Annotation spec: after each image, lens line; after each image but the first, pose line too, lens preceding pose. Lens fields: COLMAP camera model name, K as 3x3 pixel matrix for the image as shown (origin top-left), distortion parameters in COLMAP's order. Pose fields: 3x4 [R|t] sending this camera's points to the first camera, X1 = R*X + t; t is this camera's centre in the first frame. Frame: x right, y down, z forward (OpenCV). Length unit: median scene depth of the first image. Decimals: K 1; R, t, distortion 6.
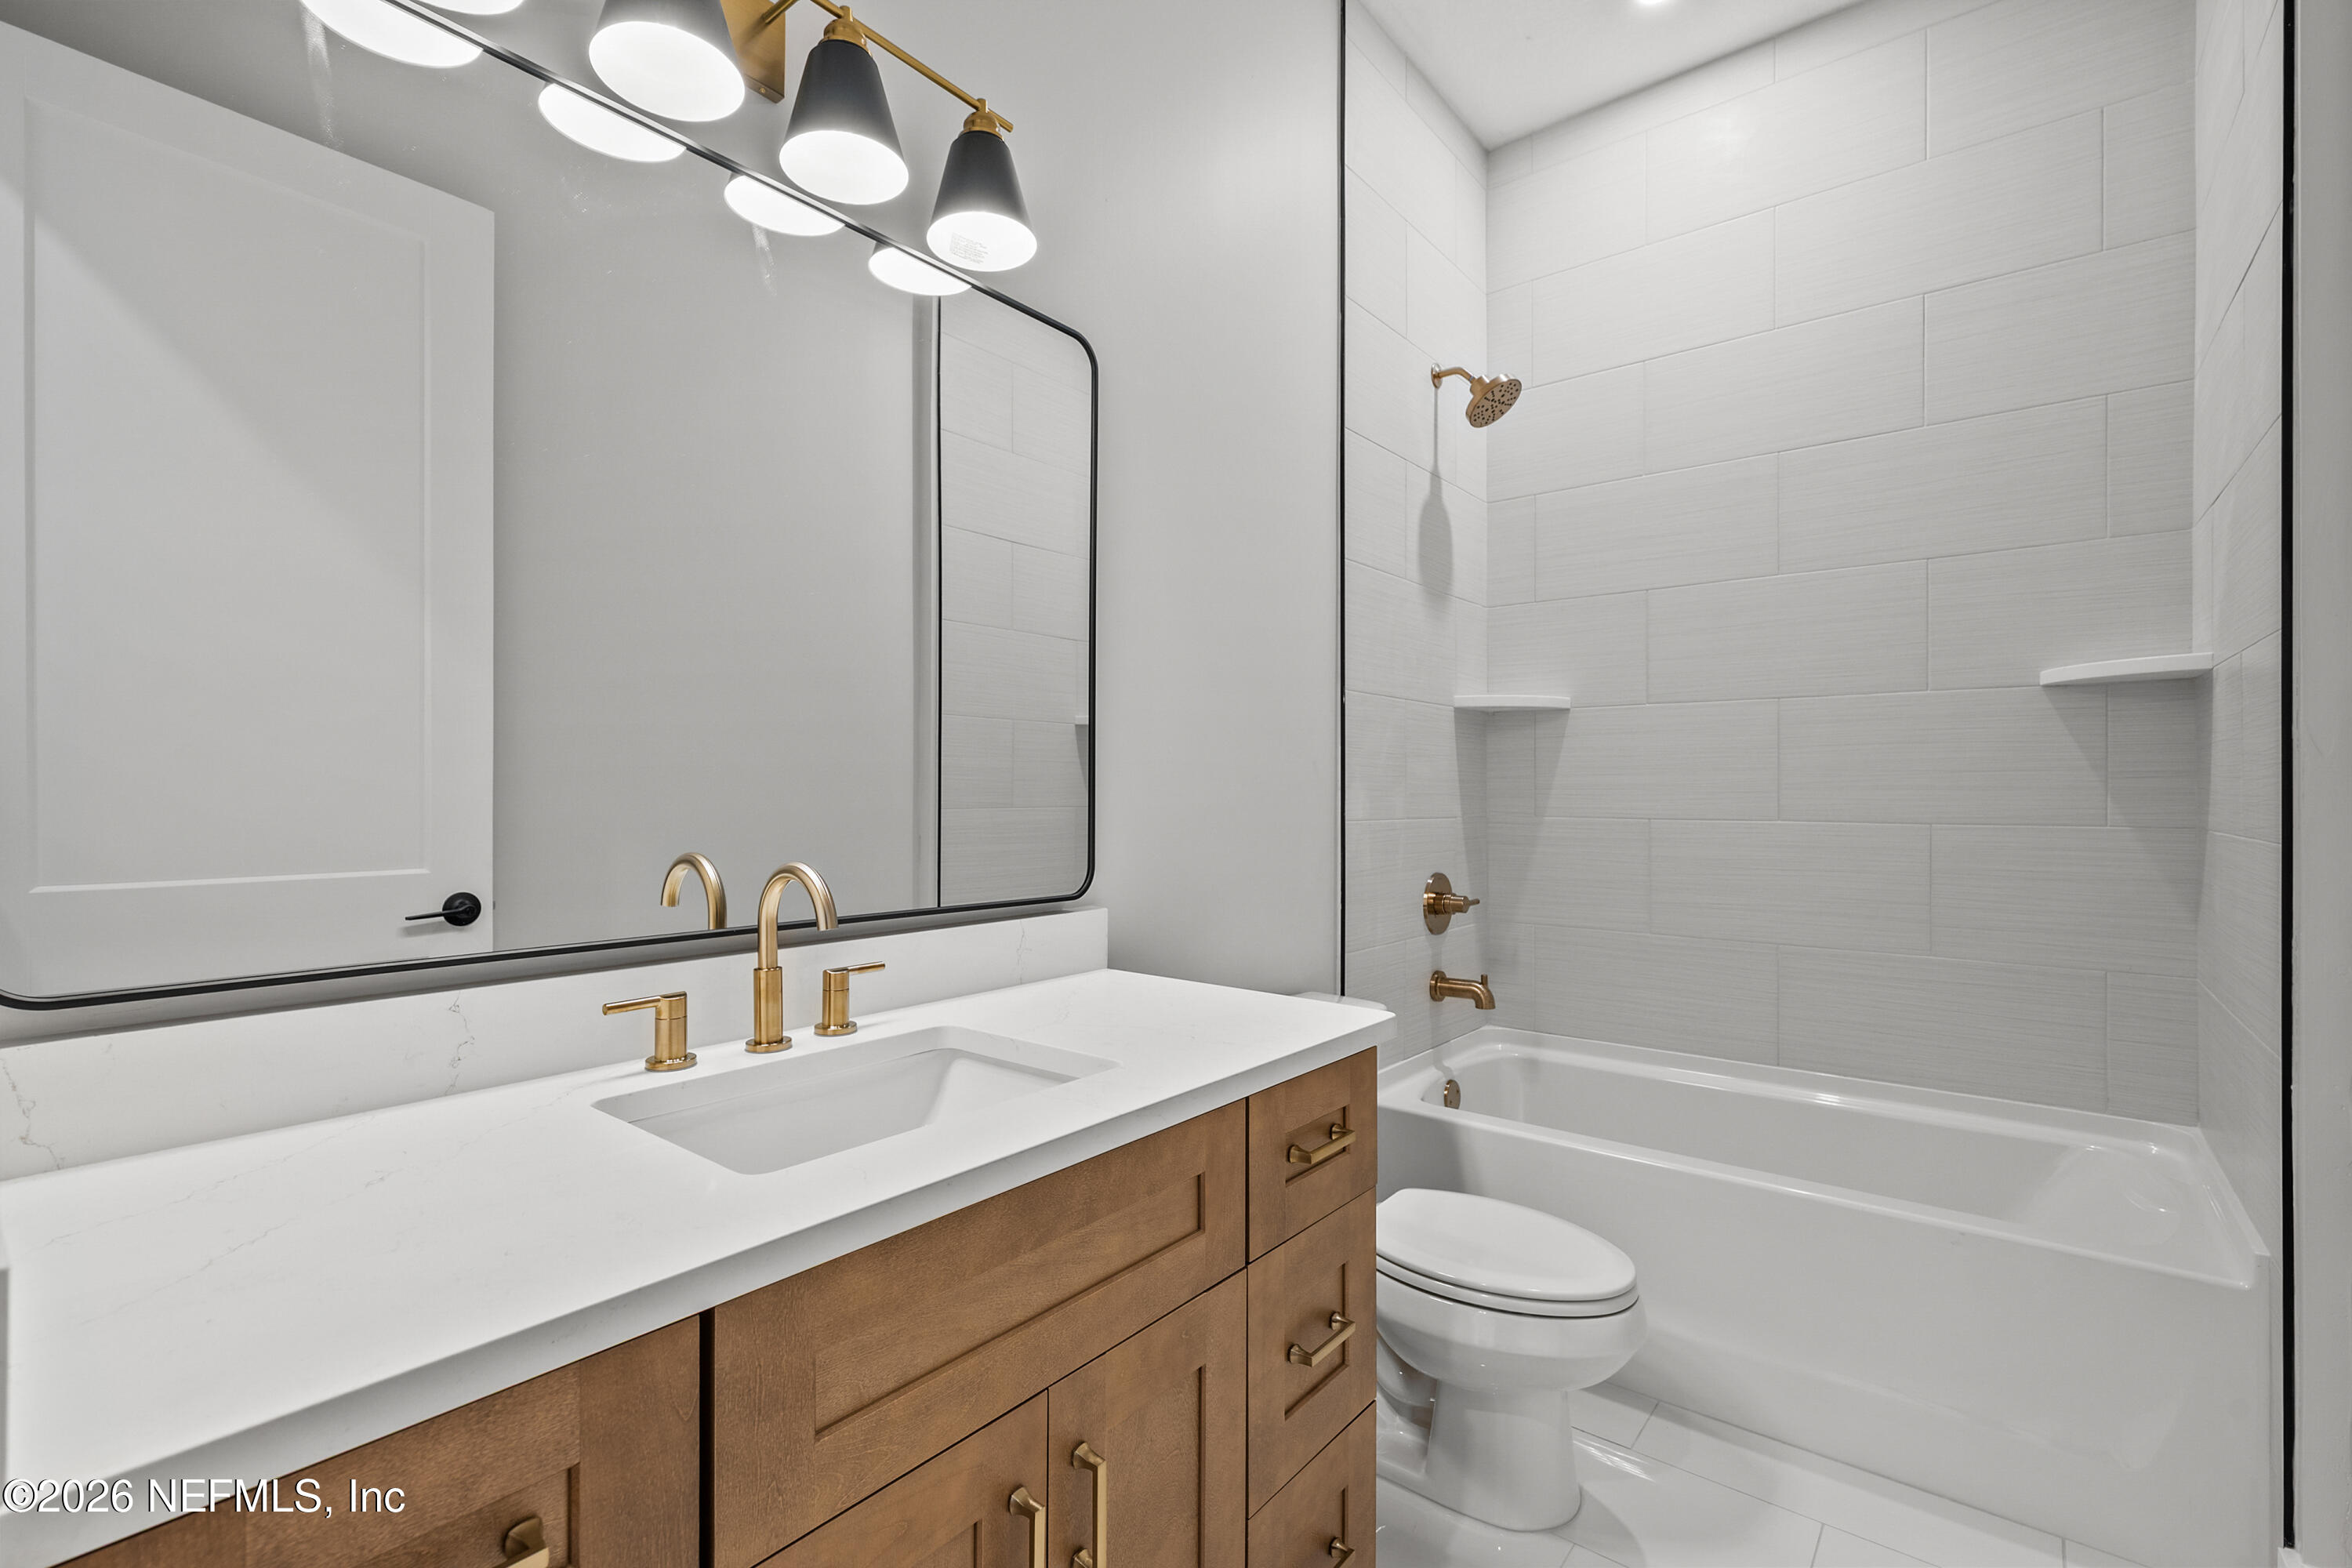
lens RADIAL K [[1052.5, 0, 1178.3], [0, 1052.5, 768.9], [0, 0, 1]] dist [0.001409, -0.000301]
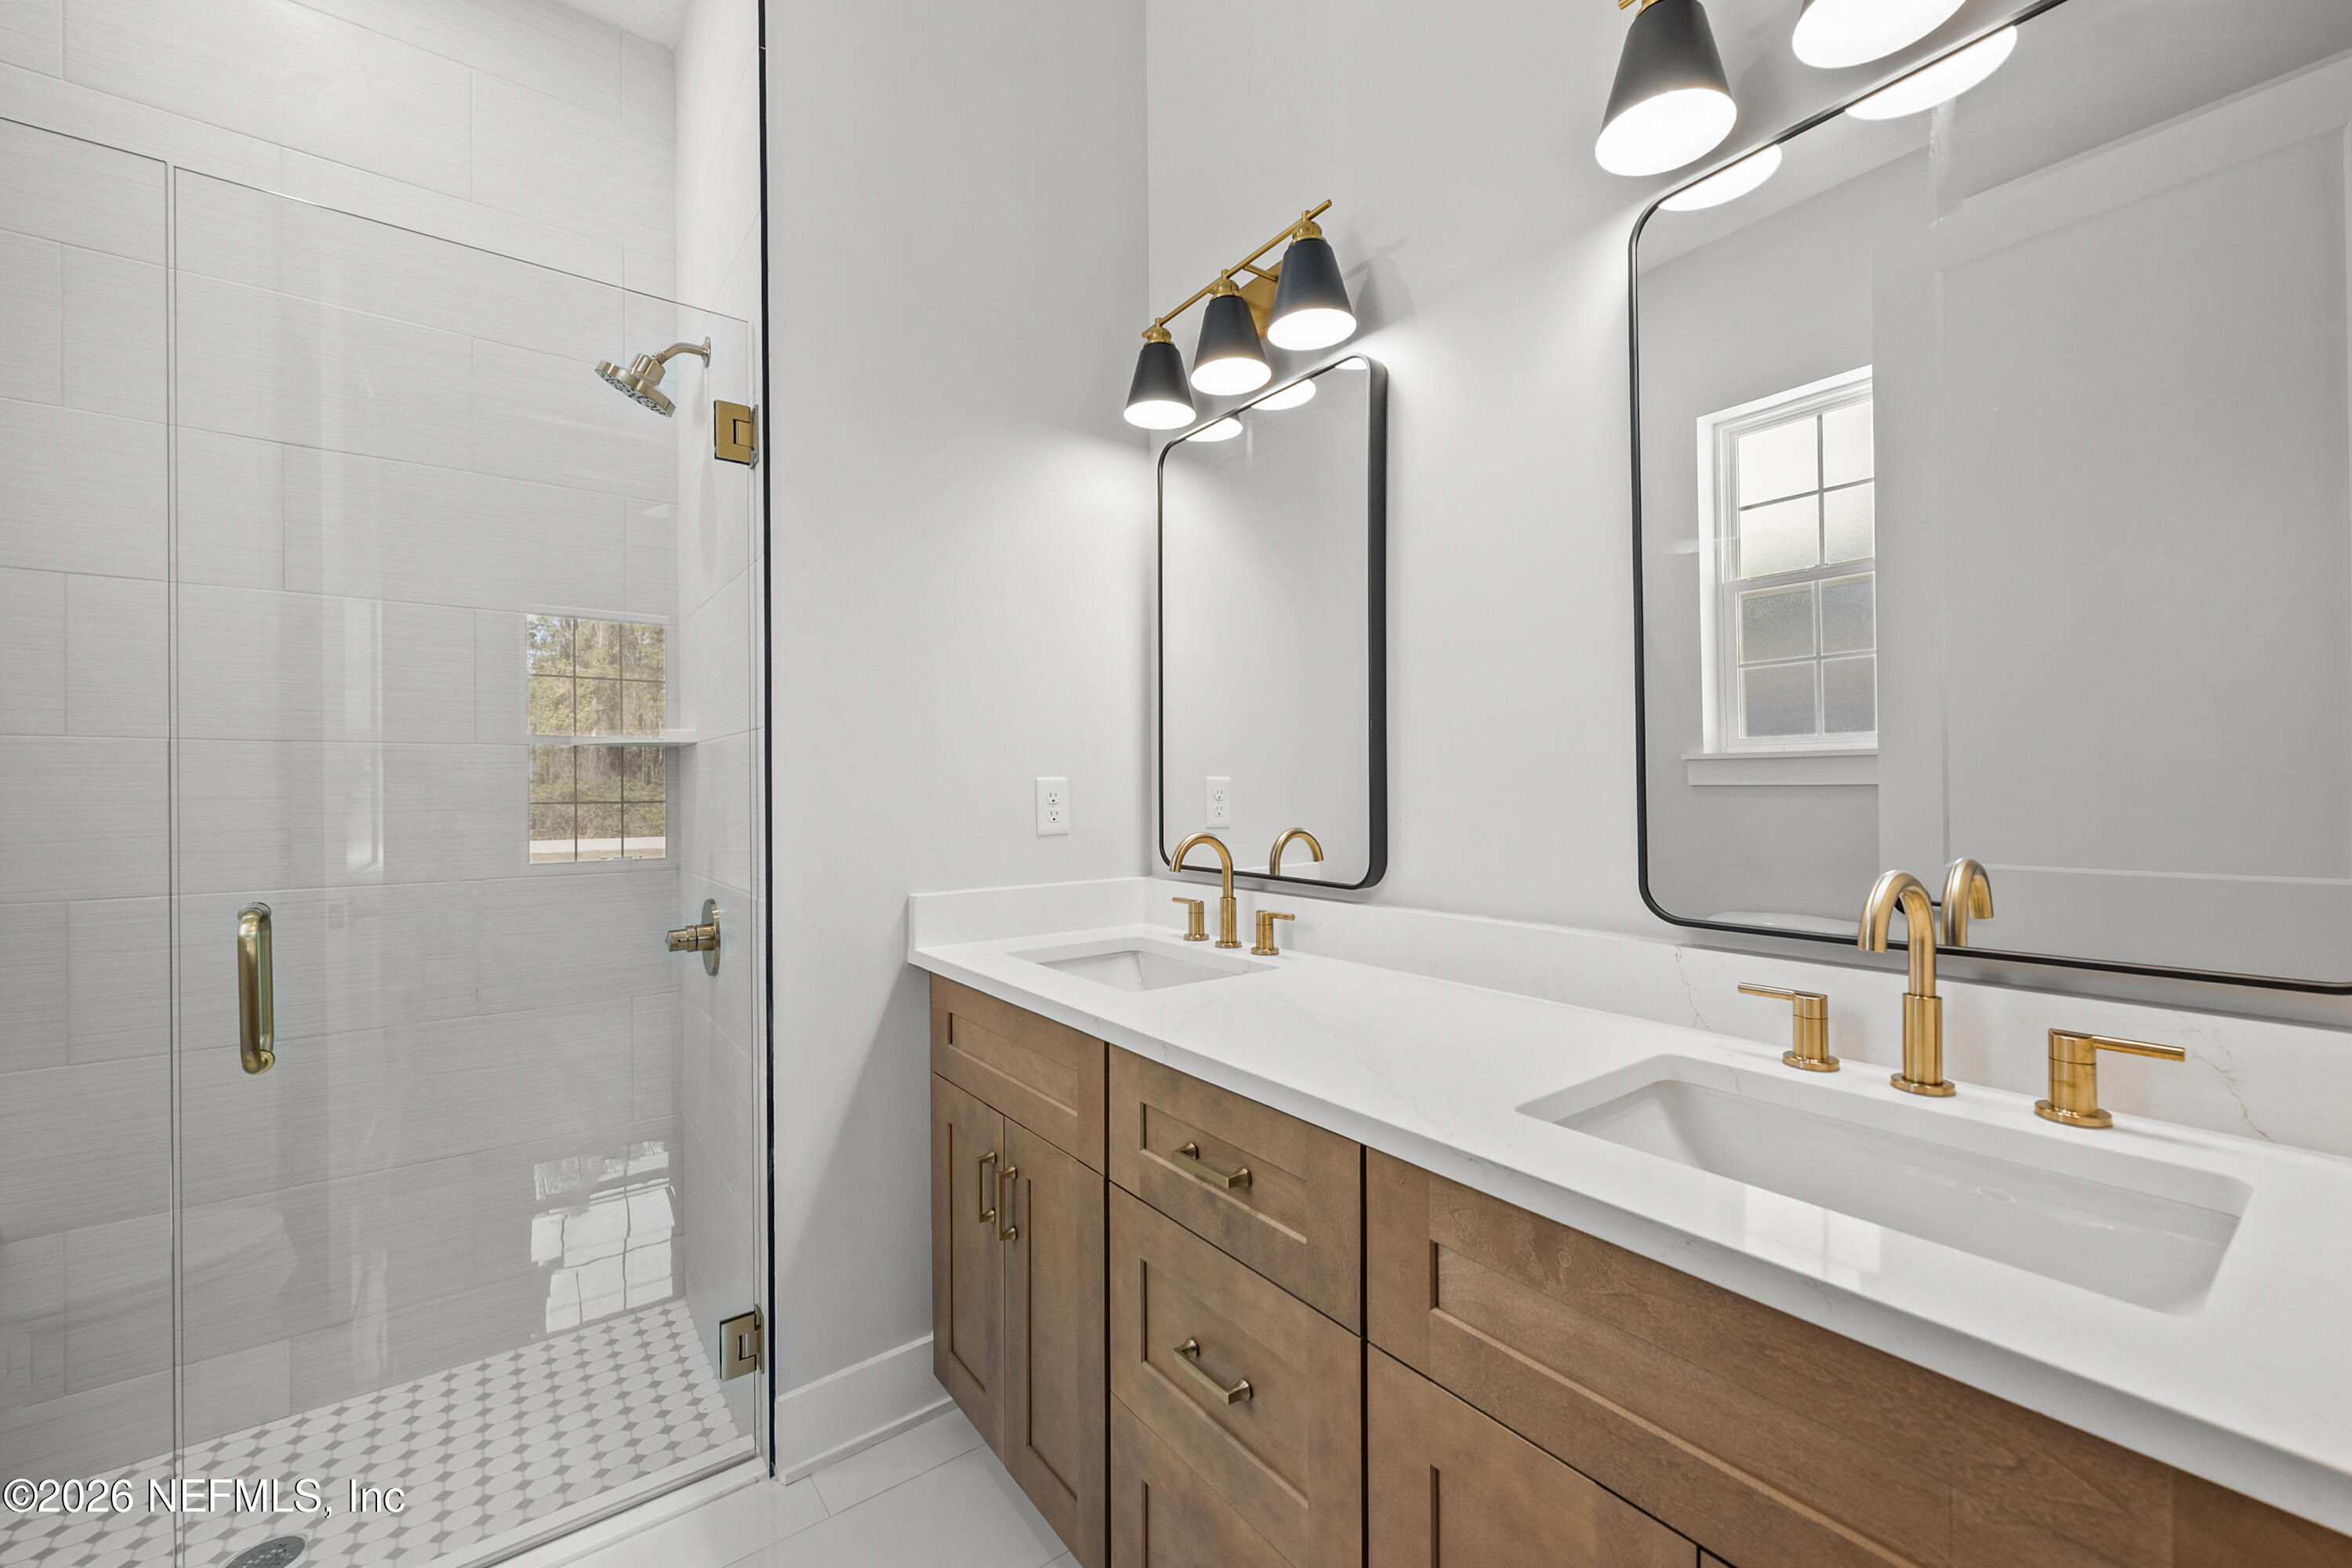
lens RADIAL K [[945.5, 0, 1188.0], [0, 945.5, 783.7], [0, 0, 1]] dist [-0.001694, -0.000049]
pose [[-0.225077, 0.001834, -0.974339, 0.498272], [0.019010, 0.999816, -0.002510, 0.007652], [0.974156, -0.019087, -0.225070, 0.605794]]
